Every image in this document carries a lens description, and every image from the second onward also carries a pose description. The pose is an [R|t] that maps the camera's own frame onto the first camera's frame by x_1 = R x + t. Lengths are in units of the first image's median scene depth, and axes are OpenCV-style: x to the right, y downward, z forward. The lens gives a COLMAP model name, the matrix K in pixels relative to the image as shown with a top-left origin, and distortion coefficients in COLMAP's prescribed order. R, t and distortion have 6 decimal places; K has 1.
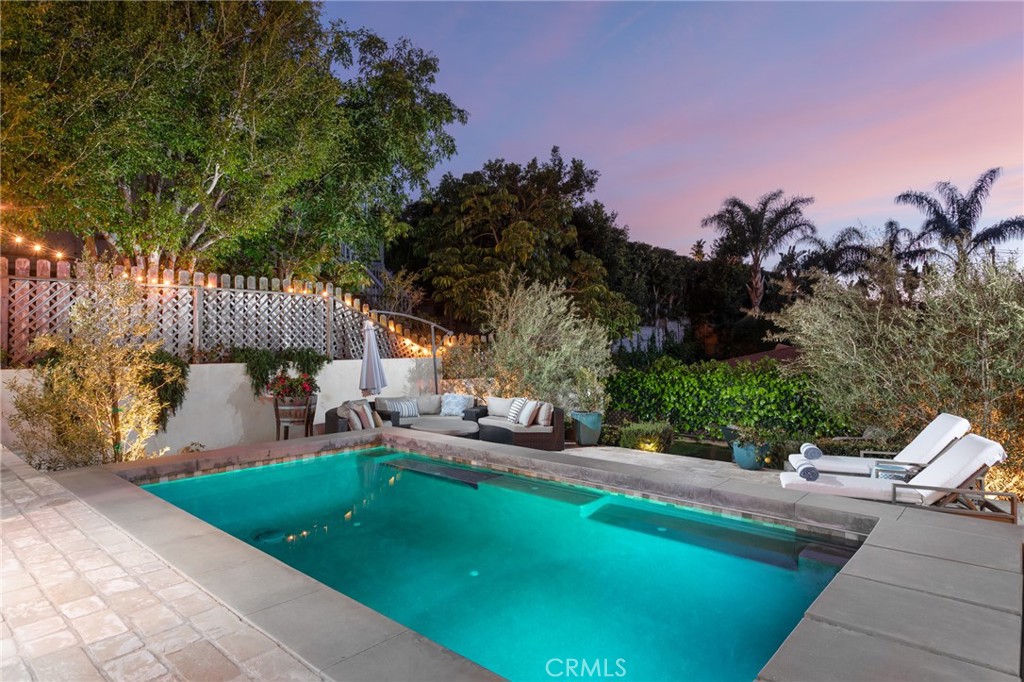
lens RADIAL K [[593.7, 0, 502.4], [0, 593.7, 340.2], [0, 0, 1]] dist [0.009407, -0.004512]
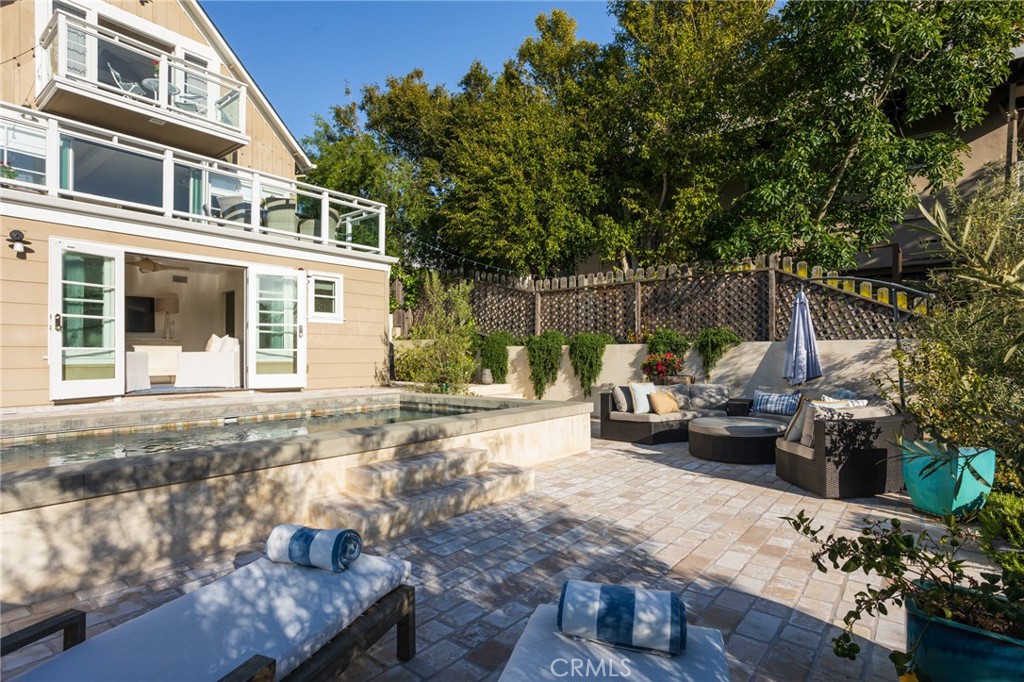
lens RADIAL K [[530.5, 0, 501.8], [0, 530.5, 337.8], [0, 0, 1]] dist [-0.023006, 0.012221]
pose [[0.069815, -0.029788, -0.997115, 0.300802], [0.009181, 0.999531, -0.029217, 0.029267], [0.997518, -0.007115, 0.070056, 0.369073]]
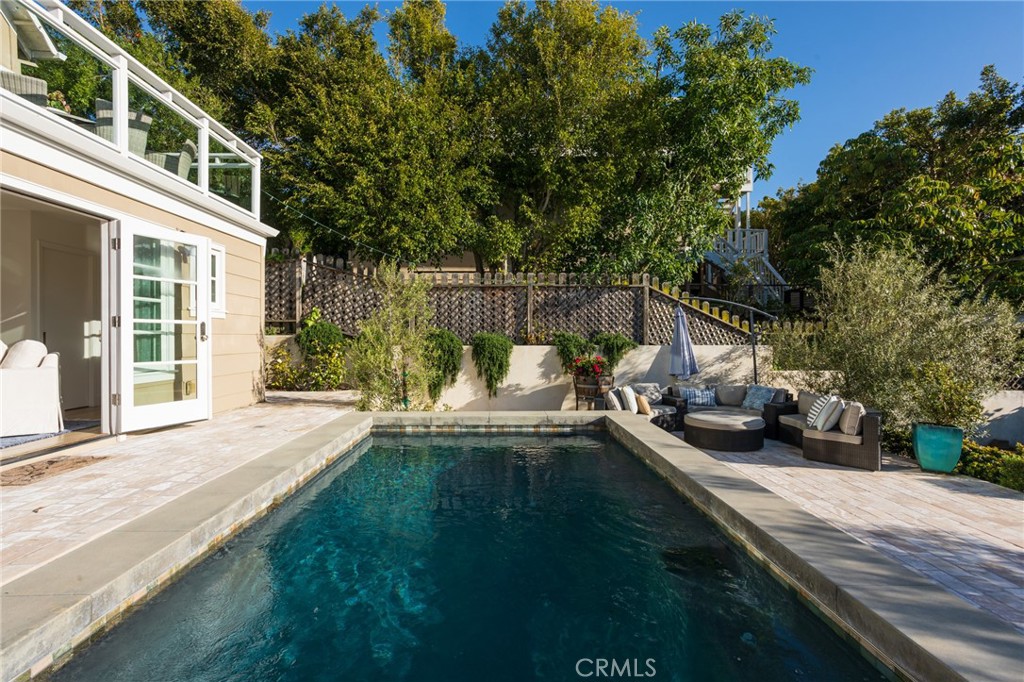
lens RADIAL K [[500.6, 0, 510.8], [0, 500.6, 325.1], [0, 0, 1]] dist [0.003062, 0.004449]
pose [[0.691165, -0.016130, -0.722517, 0.130974], [0.002862, 0.999804, -0.019582, 0.008510], [0.722691, 0.011466, 0.691076, 0.131728]]
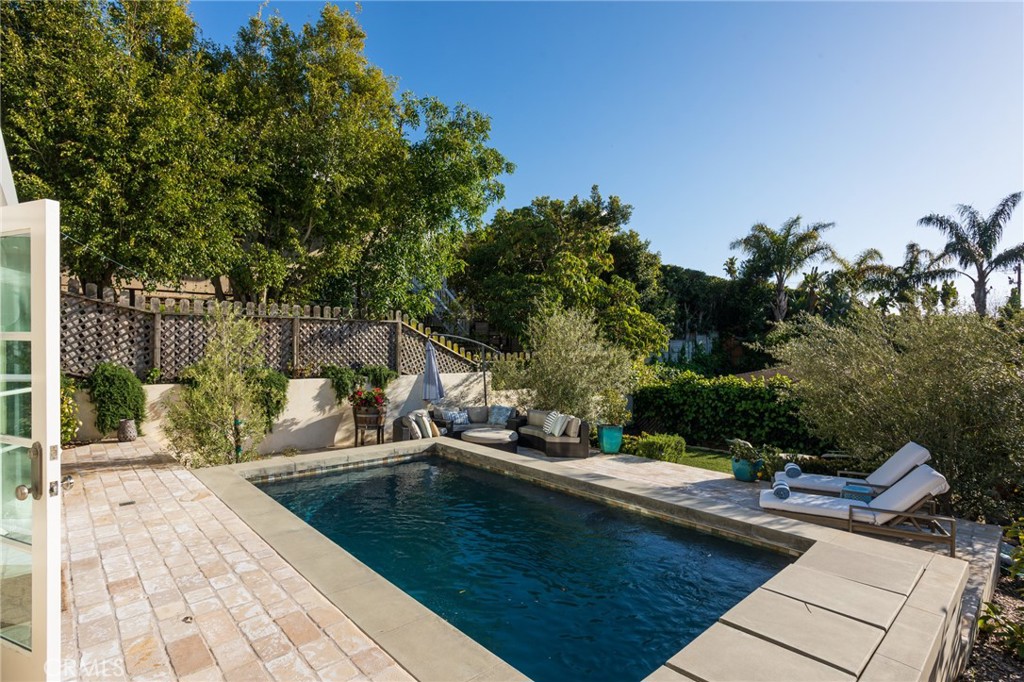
lens RADIAL K [[530.5, 0, 501.8], [0, 530.5, 349.4], [0, 0, 1]] dist [-0.023006, 0.012221]
pose [[0.994823, 0.012156, -0.100895, 0.019308], [-0.010372, 0.999781, 0.018189, -0.026982], [0.101094, -0.017048, 0.994731, -0.038045]]
